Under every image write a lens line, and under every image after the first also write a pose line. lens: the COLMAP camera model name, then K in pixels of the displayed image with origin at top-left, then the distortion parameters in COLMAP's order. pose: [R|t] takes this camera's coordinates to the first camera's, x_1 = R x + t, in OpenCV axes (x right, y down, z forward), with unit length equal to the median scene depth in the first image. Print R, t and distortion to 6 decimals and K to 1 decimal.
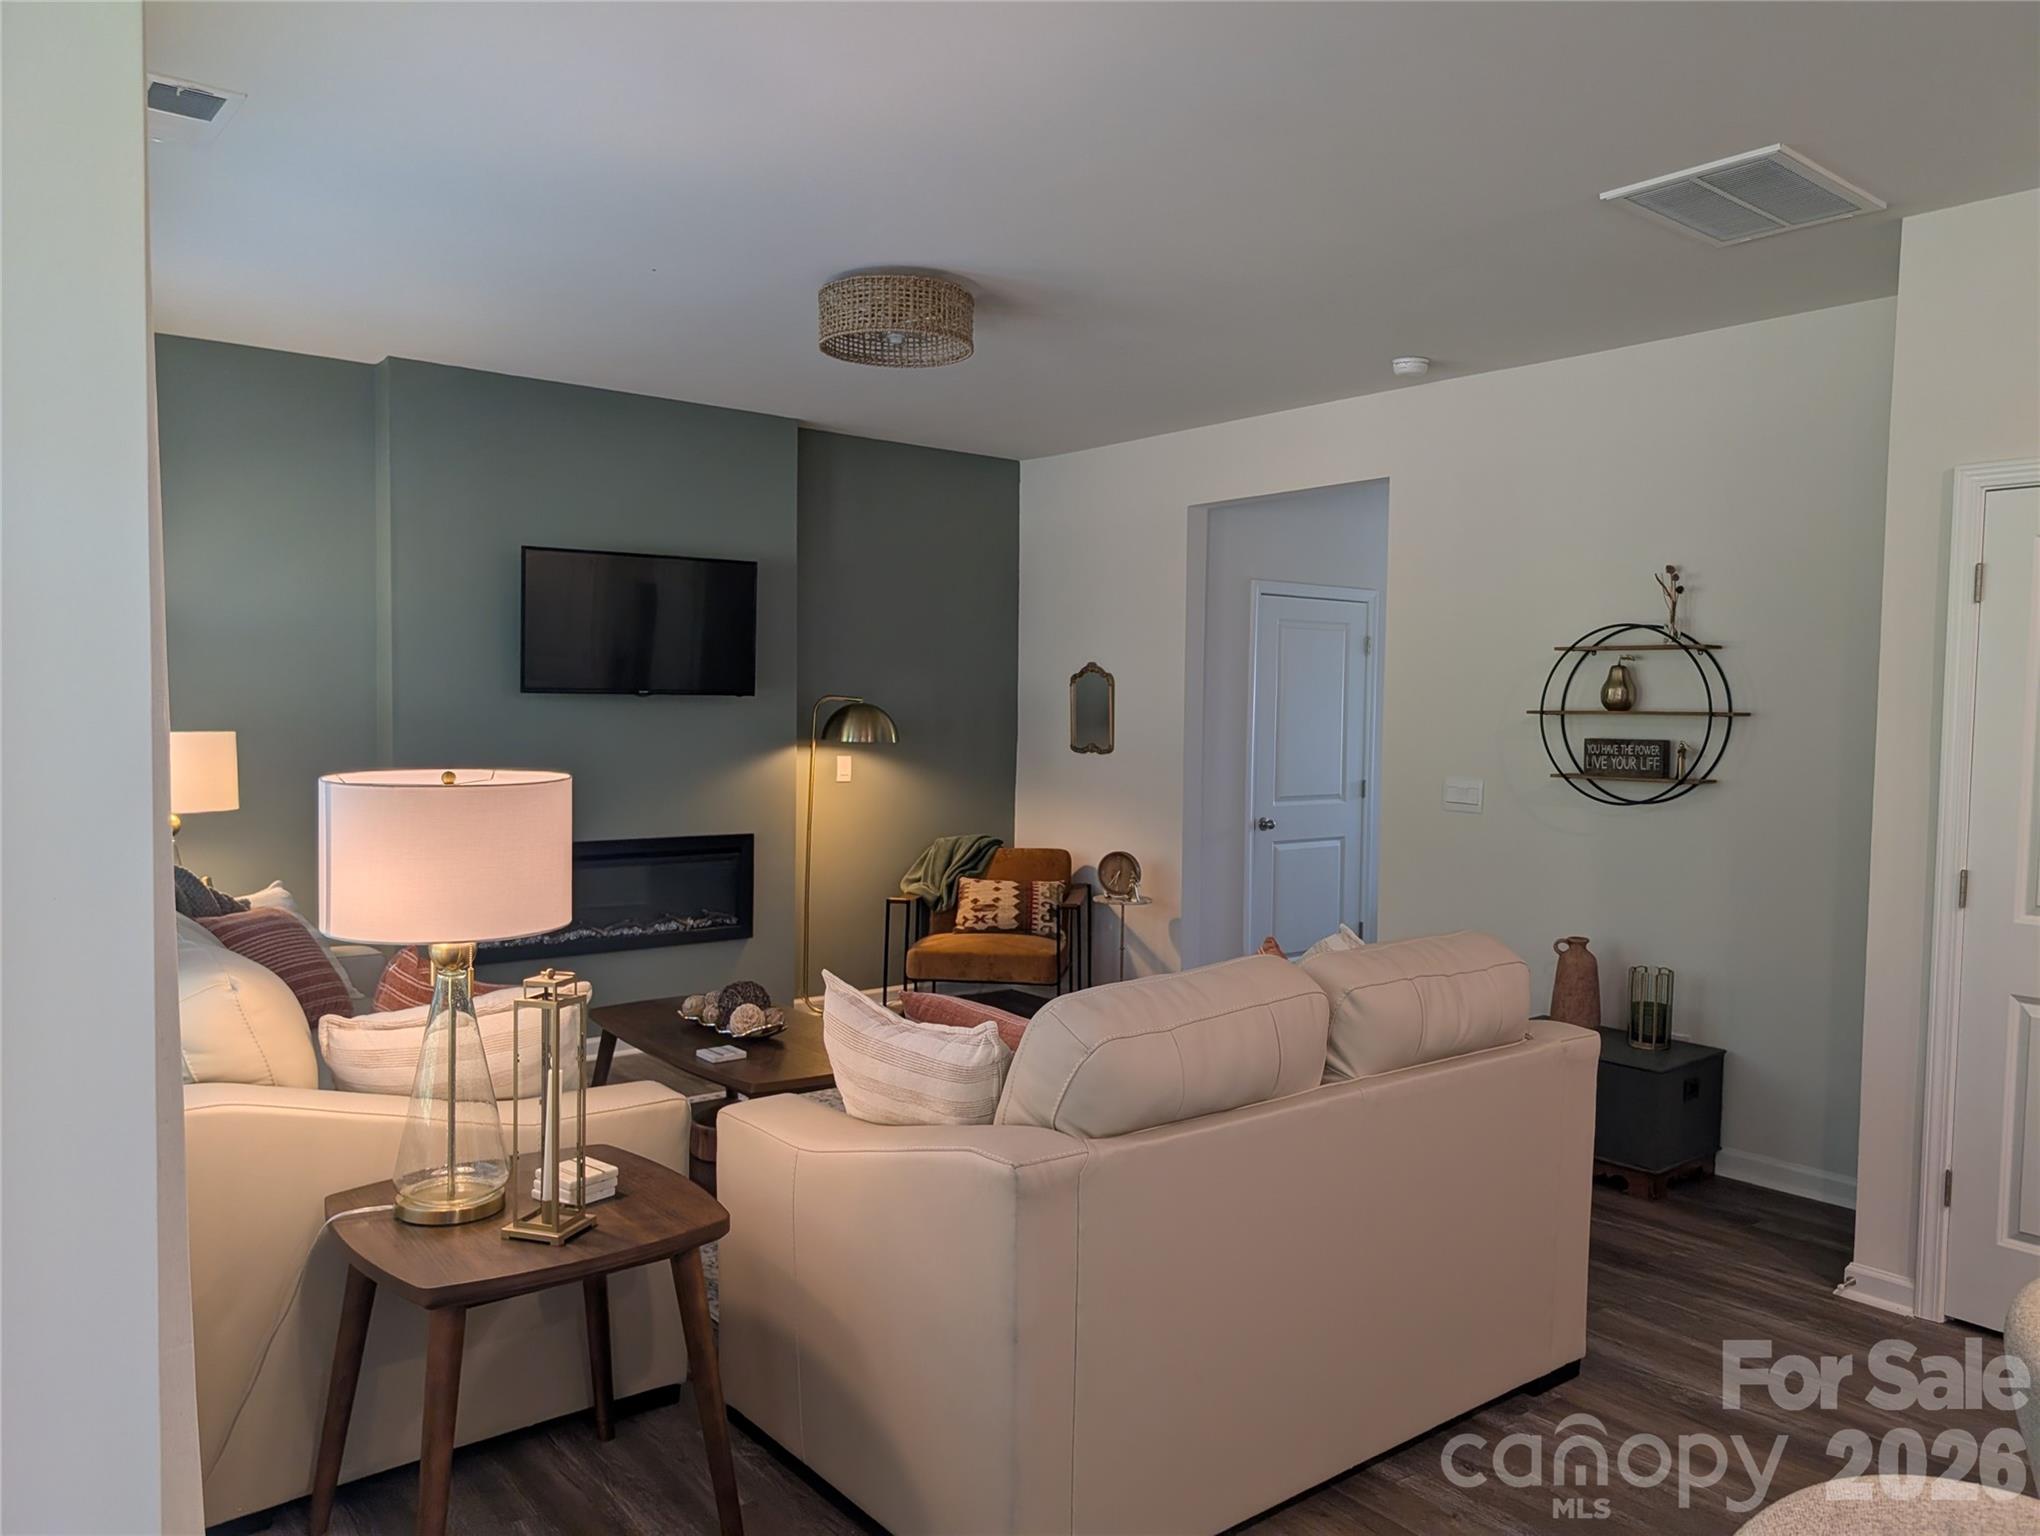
lens RADIAL K [[1463.8, 0, 1019.3], [0, 1463.8, 775.2], [0, 0, 1]] dist [-0.006049, -0.002111]
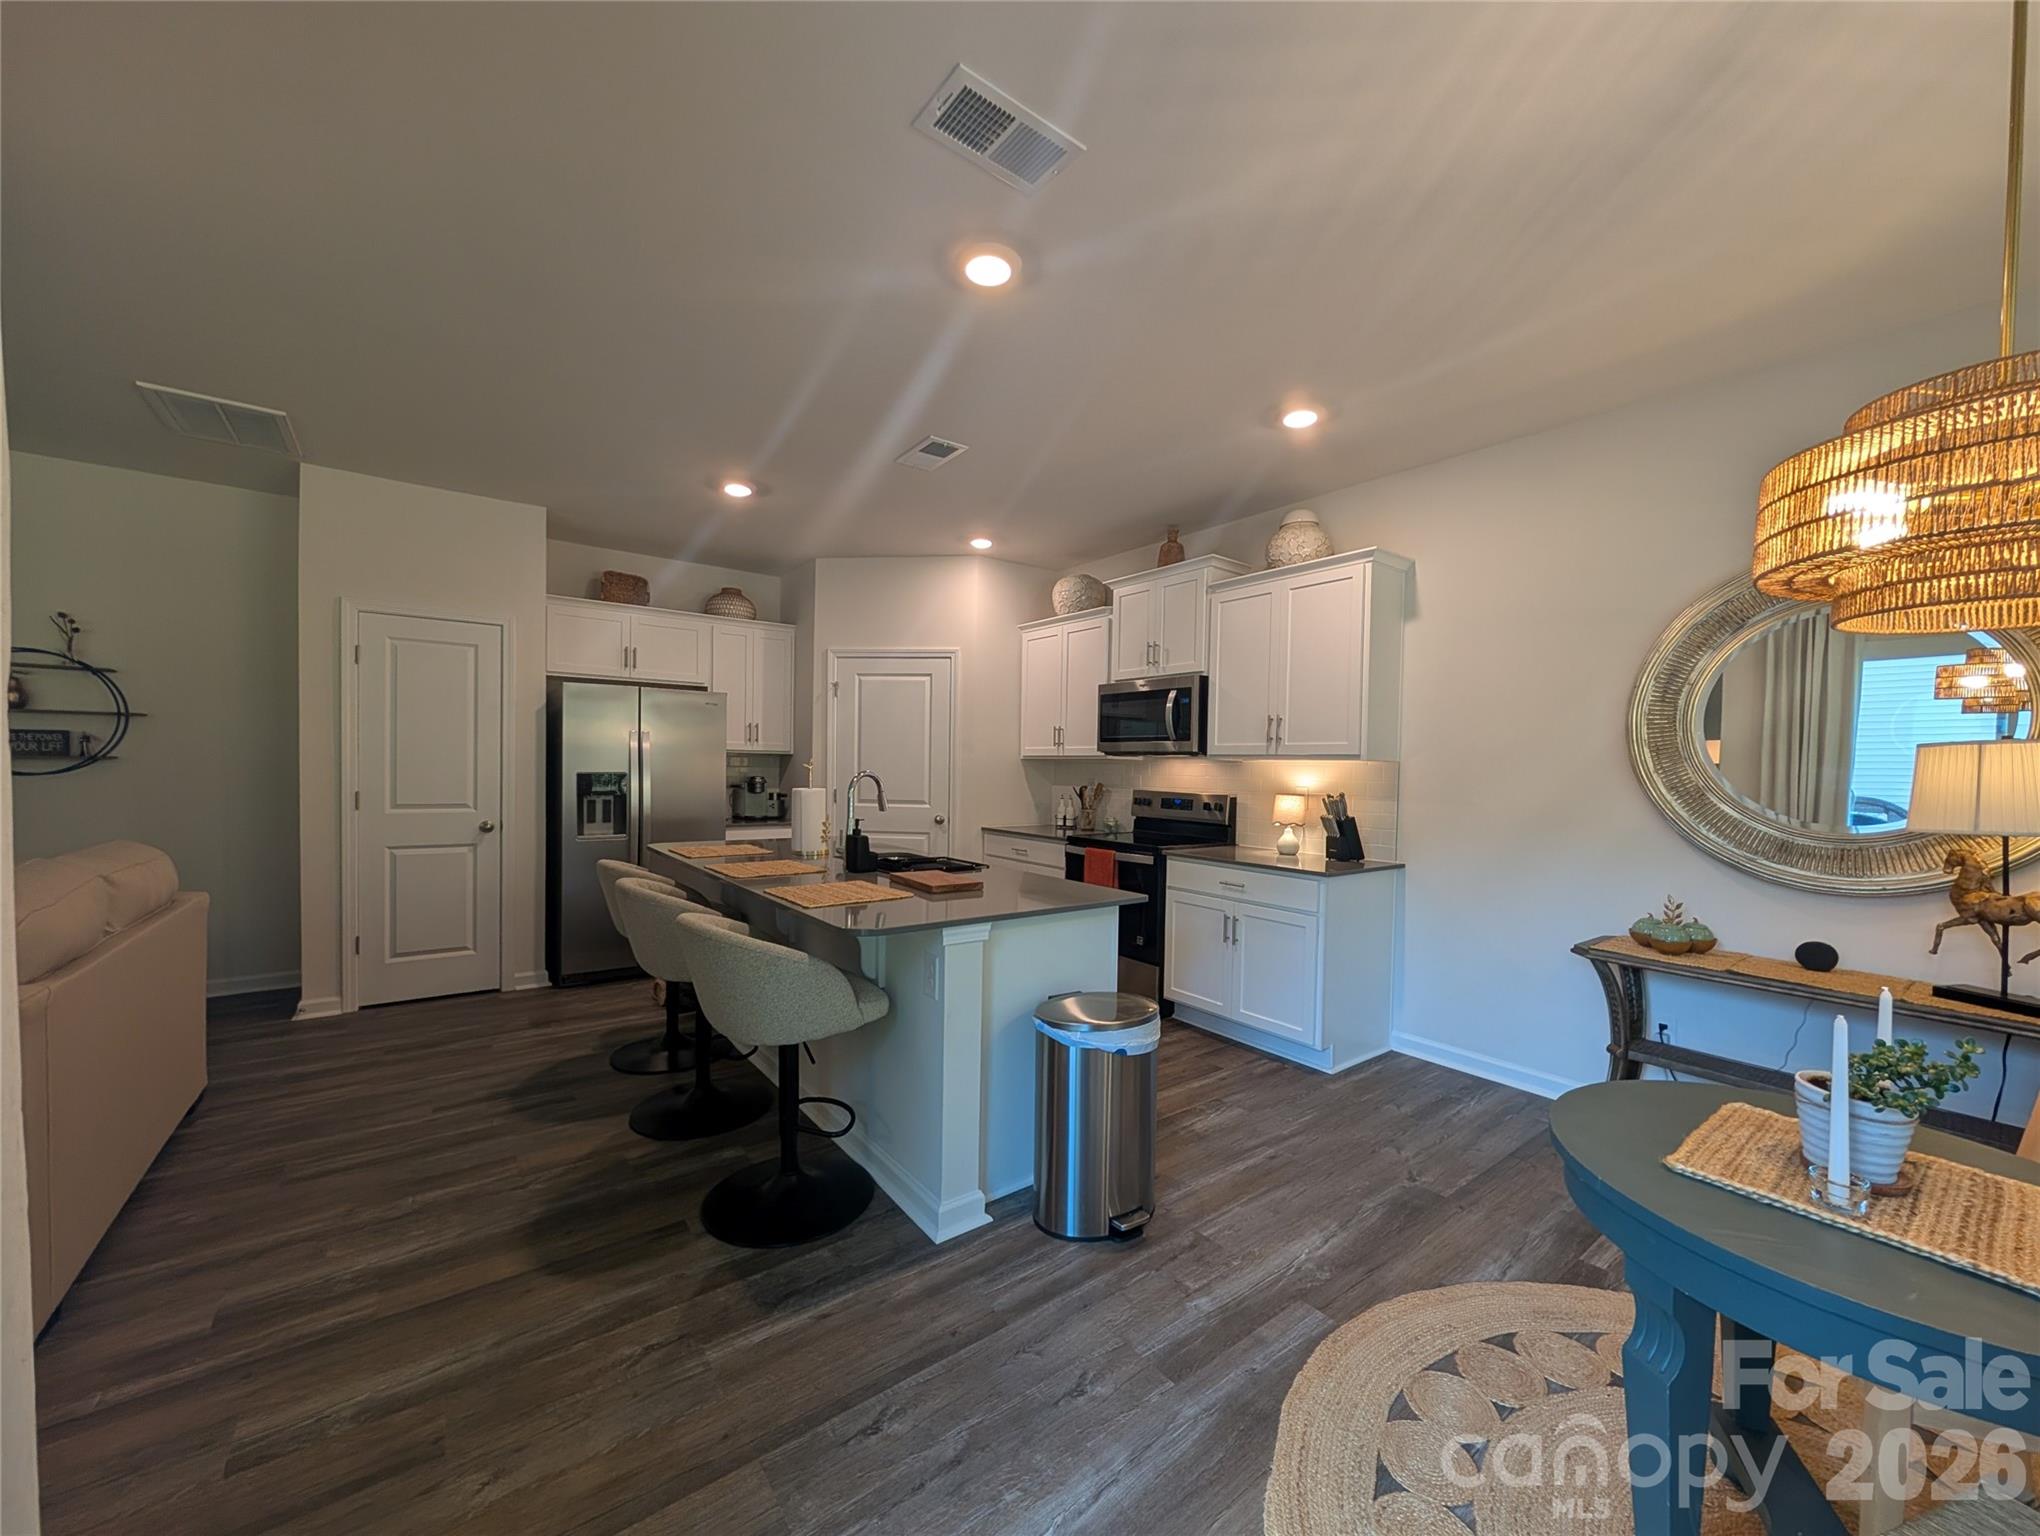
lens RADIAL K [[768.1, 0, 1020.7], [0, 768.1, 777.1], [0, 0, 1]] dist [-0.000413, 0.000004]
pose [[0.023918, -0.035054, 0.999099, -0.318579], [0.031393, 0.998919, 0.034296, 0.027238], [-0.999221, 0.030545, 0.024992, 0.016291]]
